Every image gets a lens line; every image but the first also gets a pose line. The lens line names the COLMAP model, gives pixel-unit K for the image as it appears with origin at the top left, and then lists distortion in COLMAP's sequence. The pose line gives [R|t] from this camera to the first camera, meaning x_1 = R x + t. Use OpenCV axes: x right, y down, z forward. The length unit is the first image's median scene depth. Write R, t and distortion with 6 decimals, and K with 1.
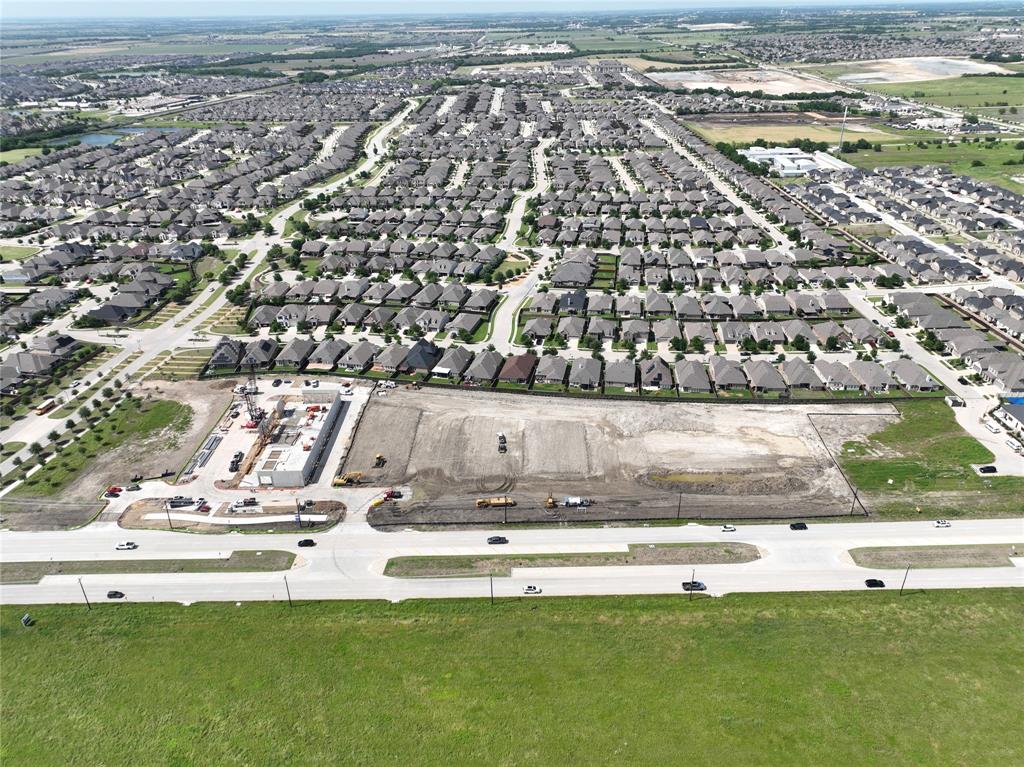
lens RADIAL K [[720.1, 0, 512.0], [0, 720.1, 383.5], [0, 0, 1]] dist [-0.000264, 0.019579]
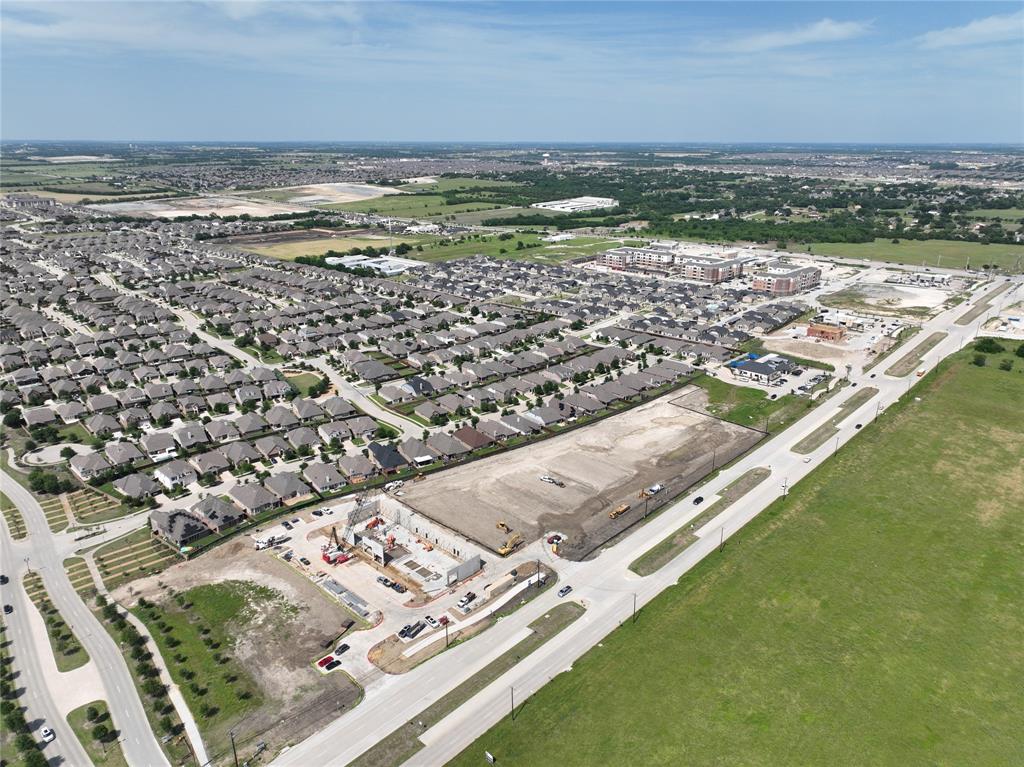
lens RADIAL K [[720.1, 0, 512.0], [0, 720.1, 383.5], [0, 0, 1]] dist [-0.000264, 0.019579]
pose [[0.685243, -0.220440, 0.694153, -0.550638], [0.327119, 0.944705, -0.022913, -0.043053], [-0.650719, 0.242772, 0.719463, 0.095954]]
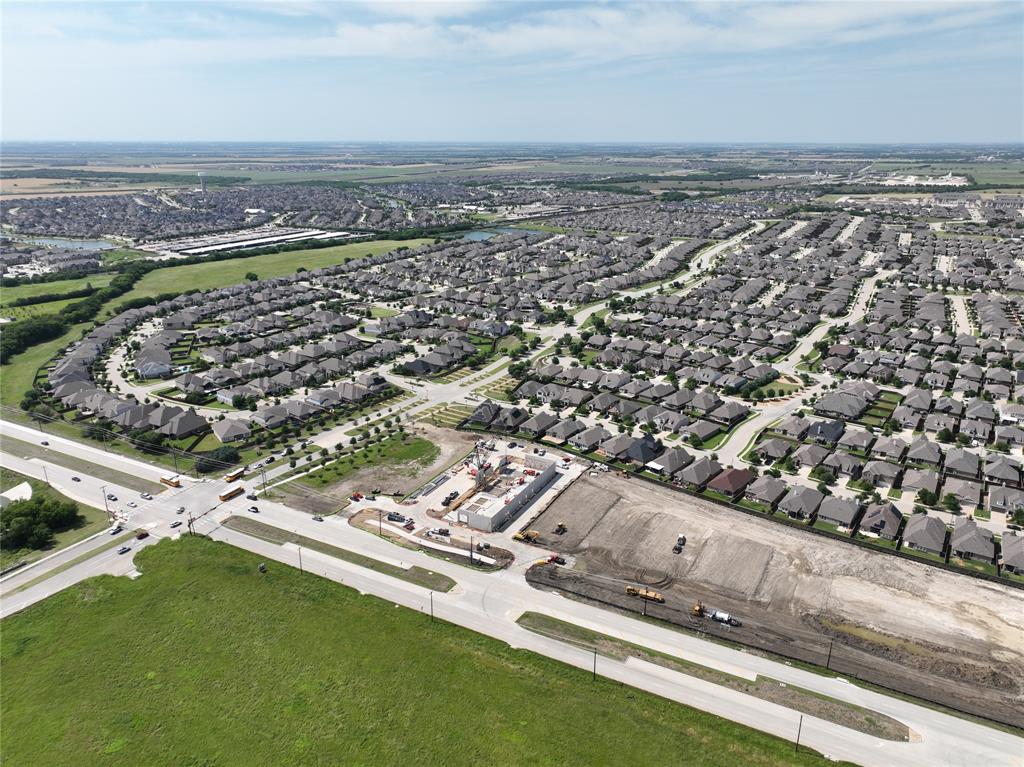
lens RADIAL K [[720.1, 0, 512.0], [0, 720.1, 383.5], [0, 0, 1]] dist [-0.000264, 0.019579]
pose [[0.882334, 0.167514, -0.439803, 0.119259], [-0.231058, 0.968317, -0.094732, 0.009490], [0.409999, 0.185205, 0.893084, -0.023757]]
